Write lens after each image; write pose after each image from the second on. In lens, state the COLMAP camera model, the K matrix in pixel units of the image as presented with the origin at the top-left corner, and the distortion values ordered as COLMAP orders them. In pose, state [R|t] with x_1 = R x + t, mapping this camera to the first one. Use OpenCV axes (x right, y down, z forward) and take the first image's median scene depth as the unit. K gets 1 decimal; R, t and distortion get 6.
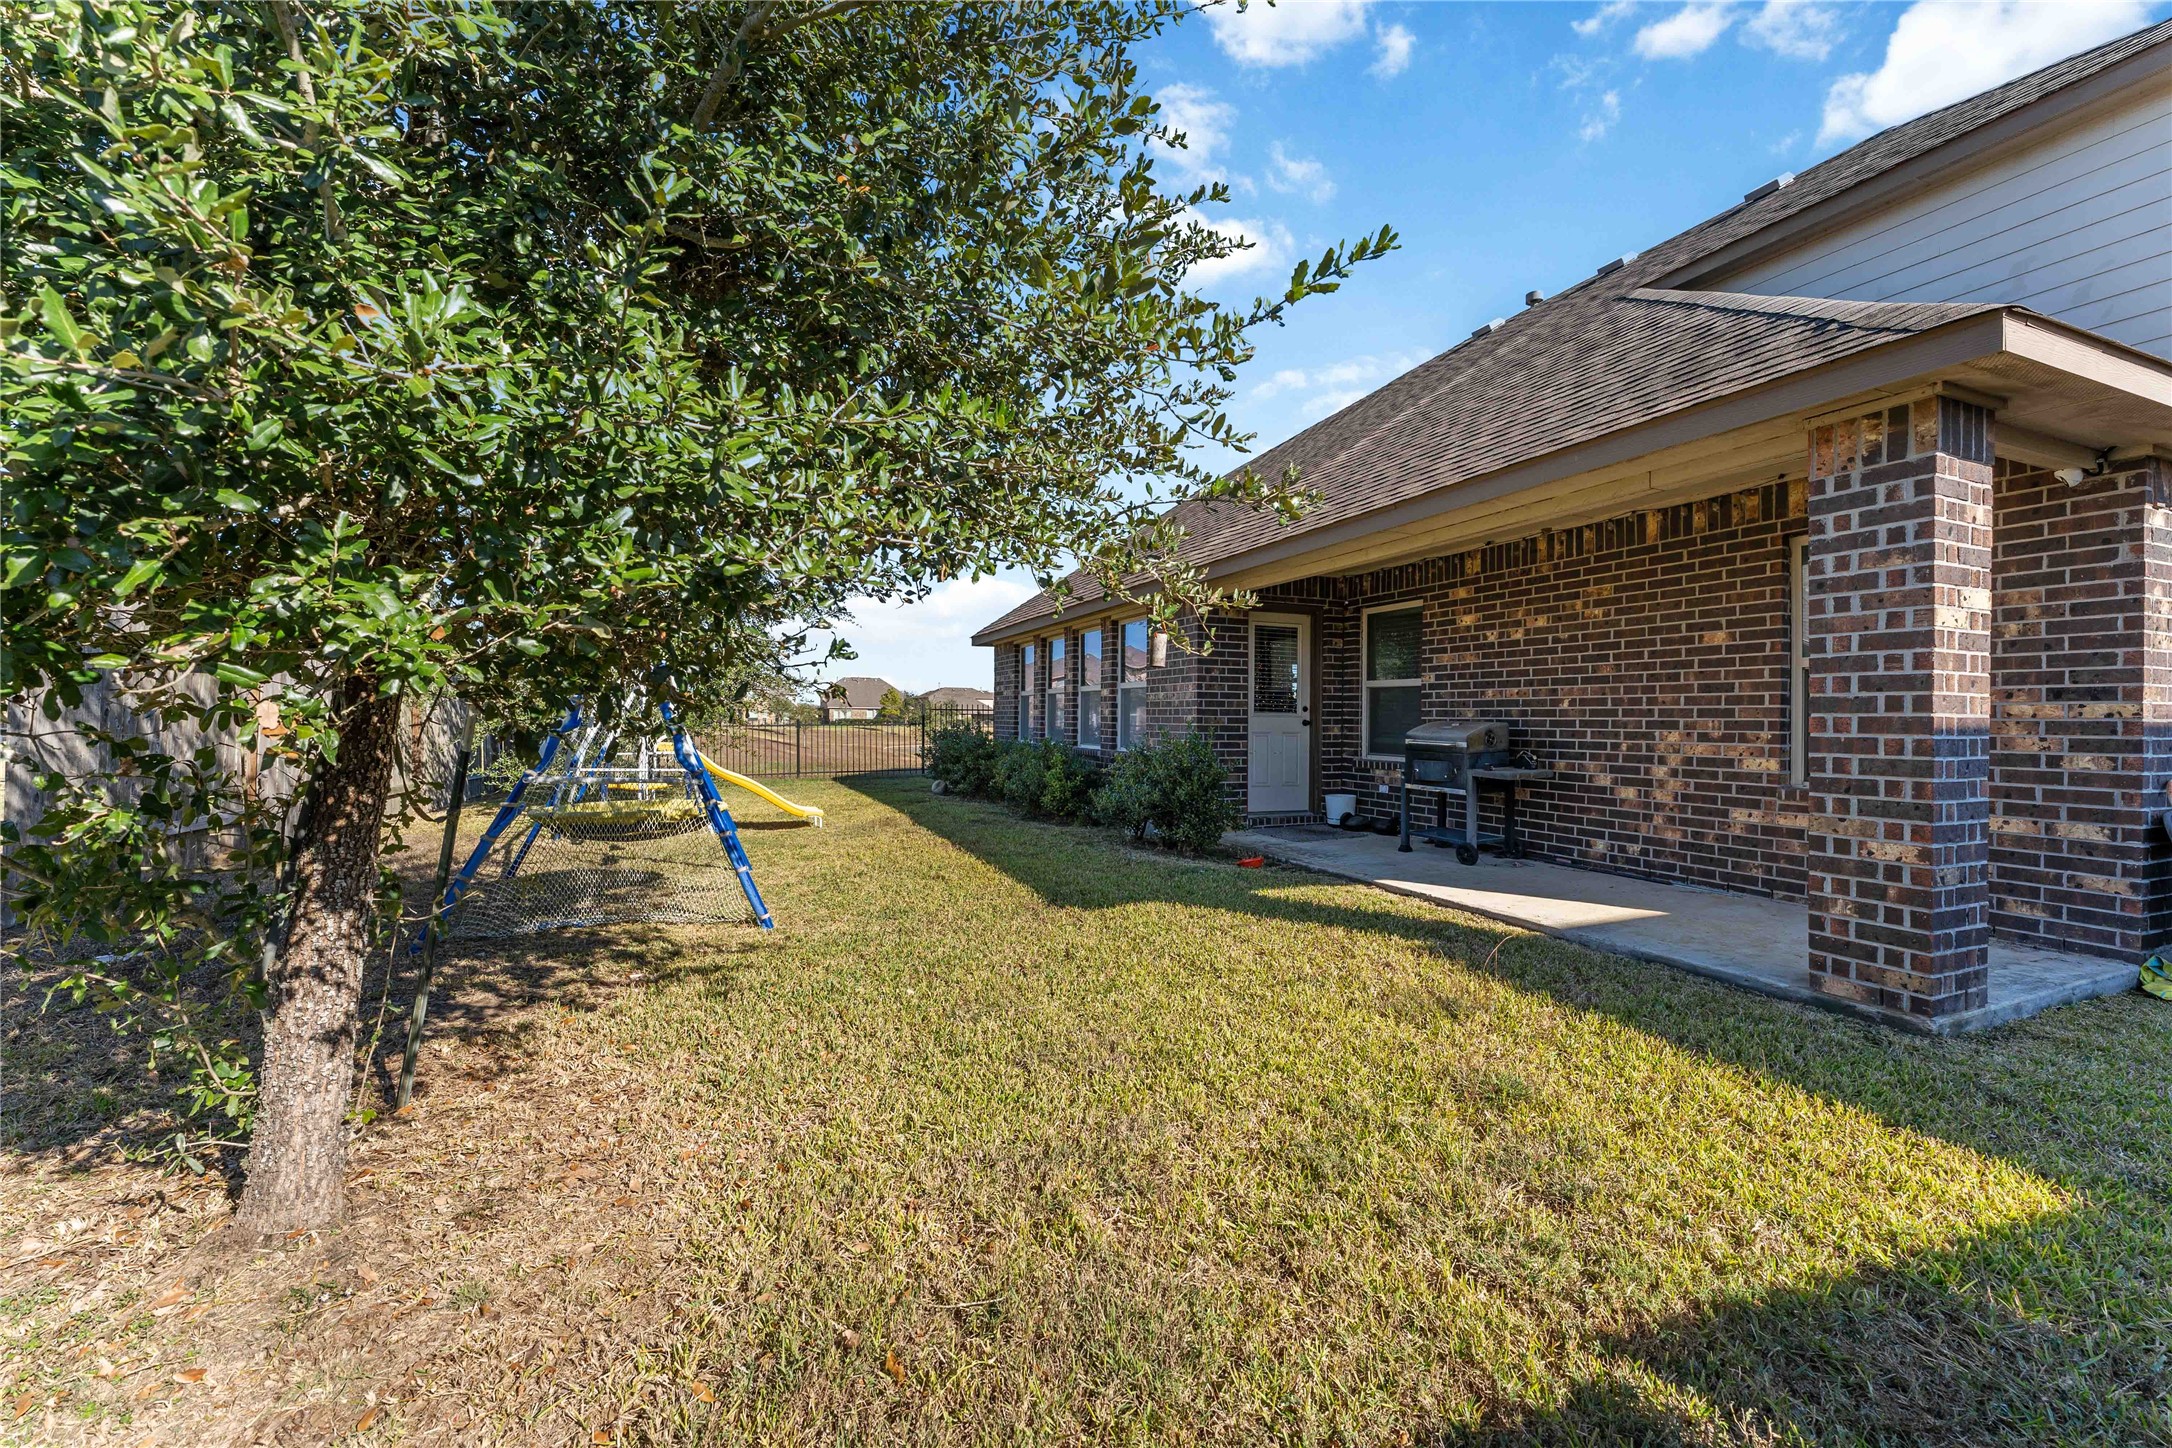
lens RADIAL K [[899.7, 0, 1080.6], [0, 899.7, 718.6], [0, 0, 1]] dist [-0.001255, 0.000247]
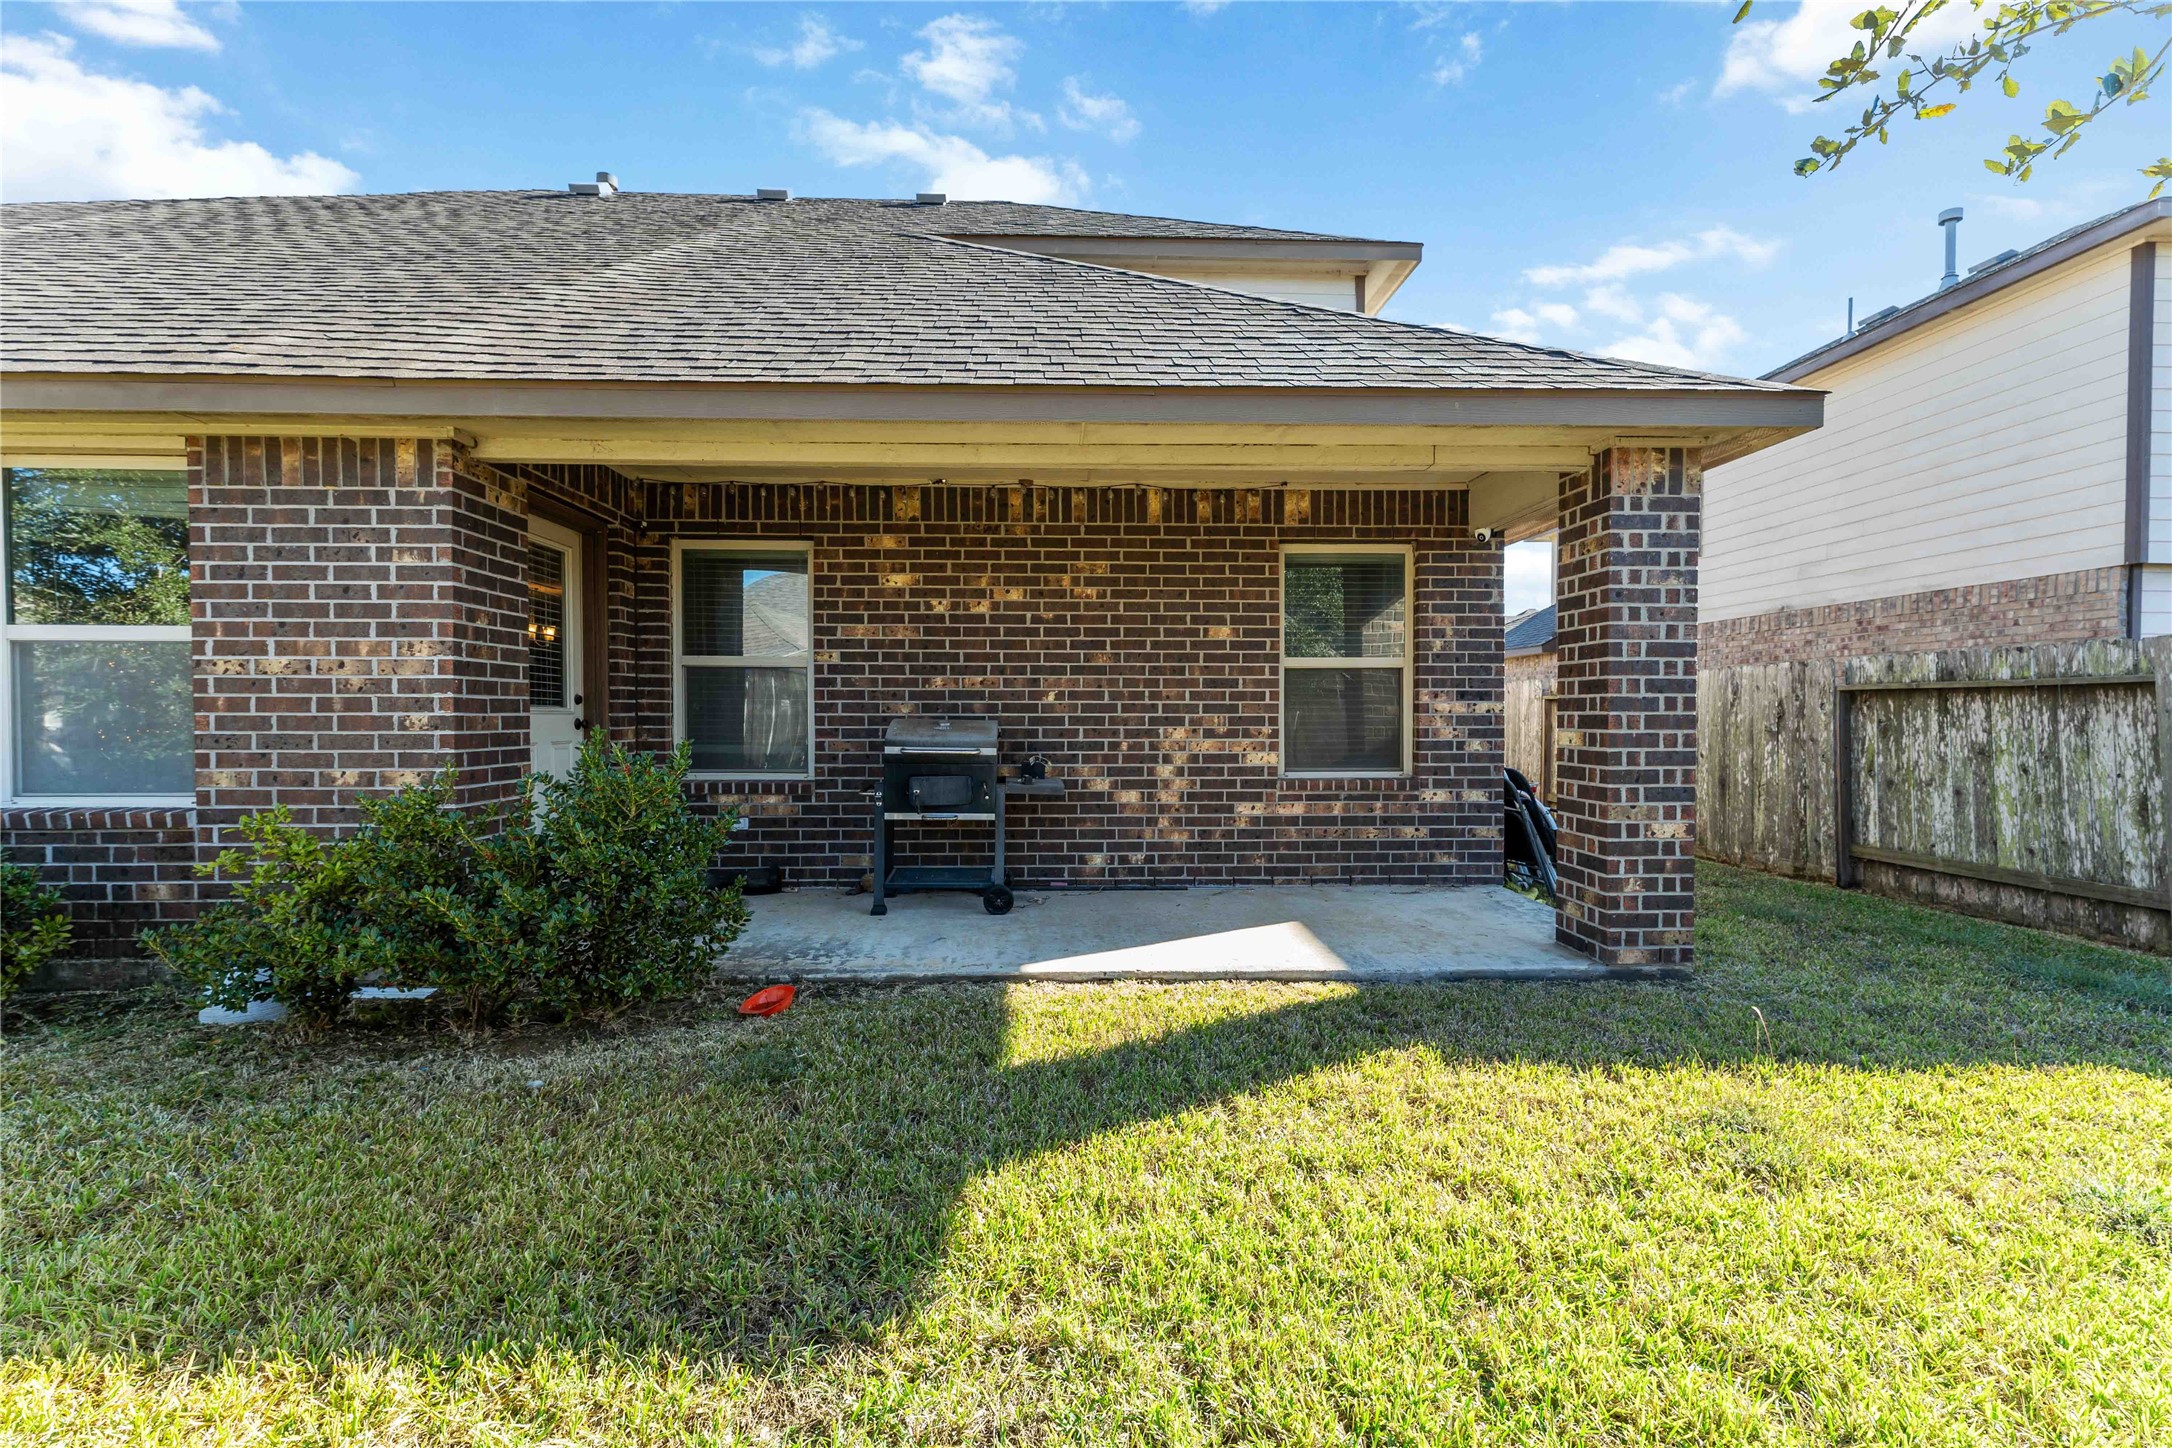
lens RADIAL K [[899.7, 0, 1086.5], [0, 899.7, 729.2], [0, 0, 1]] dist [-0.001255, 0.000247]
pose [[0.341233, -0.024459, 0.939661, -0.278124], [0.002170, 0.999679, 0.025233, -0.008920], [-0.939976, -0.006571, 0.341176, 0.807324]]
